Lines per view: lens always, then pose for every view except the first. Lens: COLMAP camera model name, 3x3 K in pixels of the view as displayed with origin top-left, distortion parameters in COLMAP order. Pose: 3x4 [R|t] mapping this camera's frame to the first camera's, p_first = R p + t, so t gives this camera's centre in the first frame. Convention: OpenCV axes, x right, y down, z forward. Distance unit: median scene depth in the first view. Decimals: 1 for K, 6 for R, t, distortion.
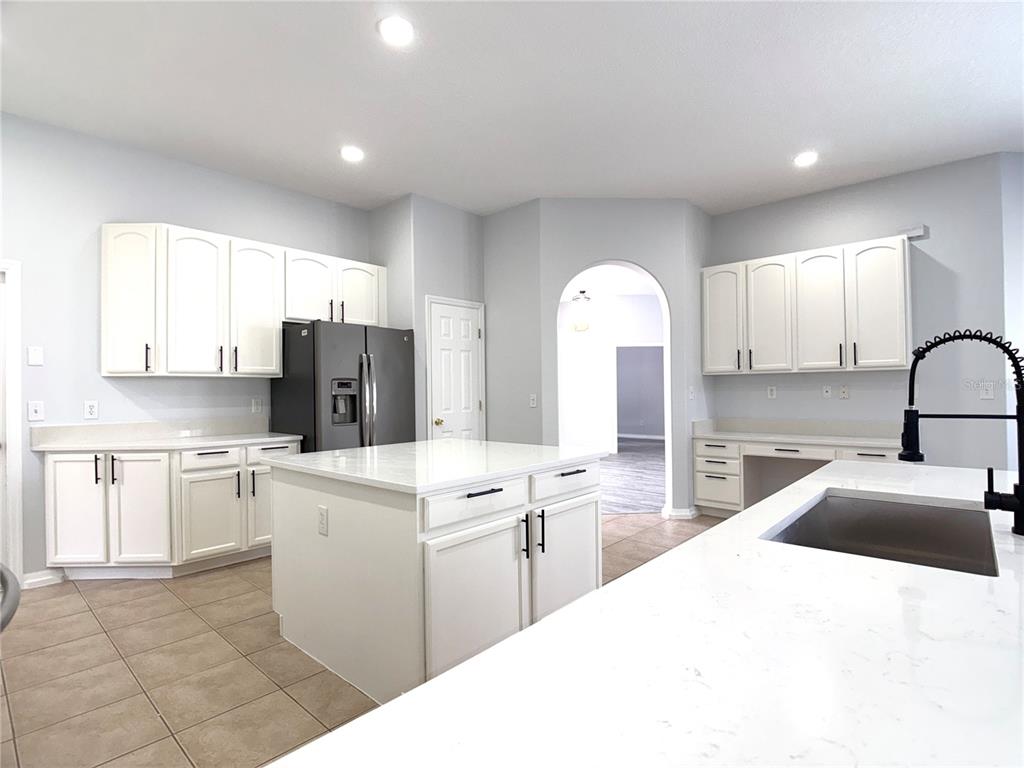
lens RADIAL K [[522.2, 0, 510.9], [0, 522.2, 385.7], [0, 0, 1]] dist [-0.024068, 0.004607]
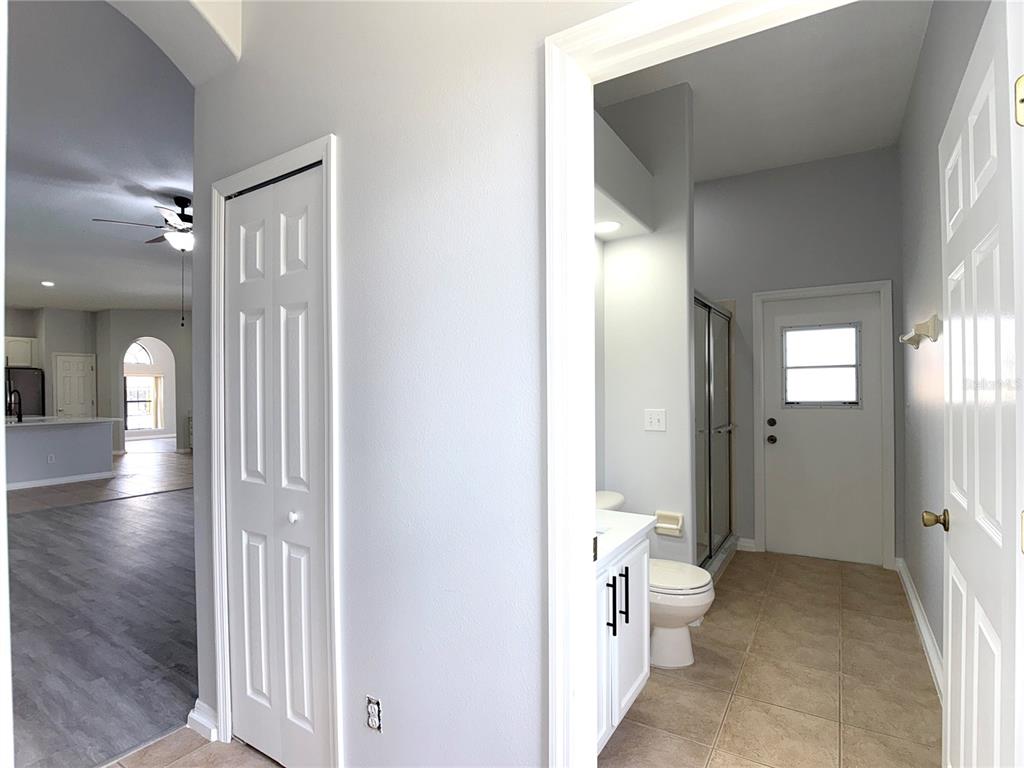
lens RADIAL K [[522.2, 0, 488.4], [0, 522.2, 389.5], [0, 0, 1]] dist [-0.024068, 0.004607]
pose [[0.988998, 0.003268, 0.147892, 1.370677], [-0.004775, 0.999940, 0.009837, -0.048886], [-0.147851, -0.010435, 0.988955, -1.462640]]
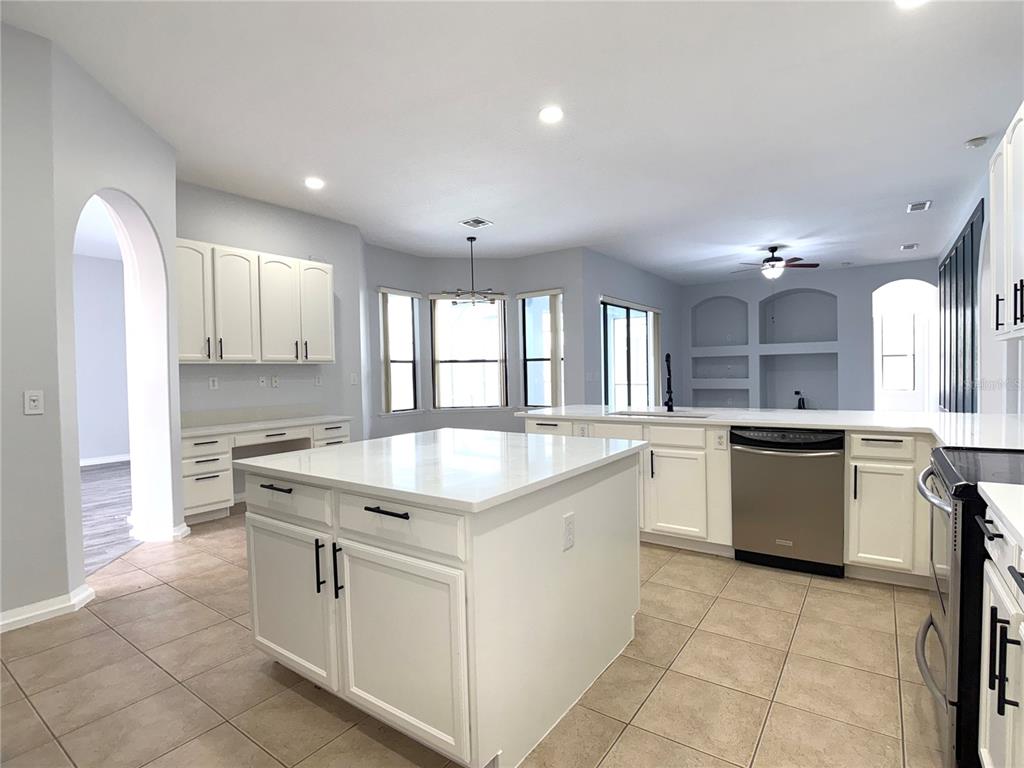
lens RADIAL K [[522.2, 0, 509.1], [0, 522.2, 389.1], [0, 0, 1]] dist [-0.024068, 0.004607]
pose [[-0.122420, -0.019797, 0.992281, -0.573332], [0.010501, 0.999719, 0.021241, 0.009778], [-0.992423, 0.013020, -0.122177, 0.610591]]
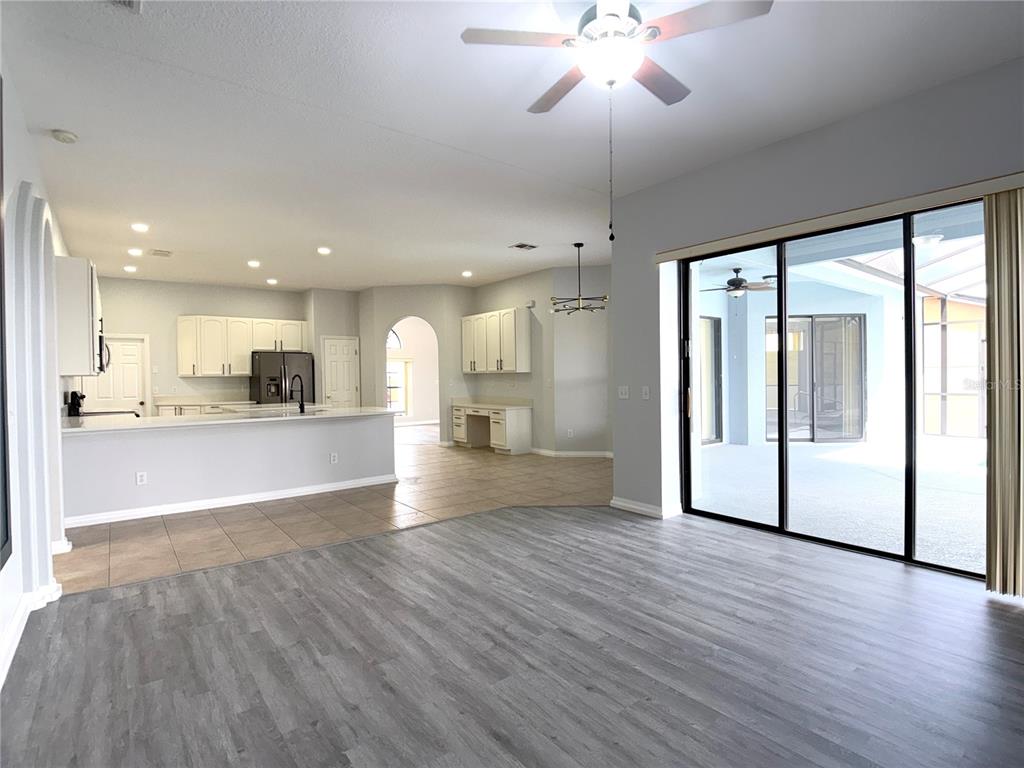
lens RADIAL K [[522.2, 0, 514.0], [0, 522.2, 385.8], [0, 0, 1]] dist [-0.024068, 0.004607]
pose [[0.985753, 0.003233, -0.168170, 0.967810], [0.001886, 0.999540, 0.030270, -0.036175], [0.168191, -0.030156, 0.985293, -0.944710]]
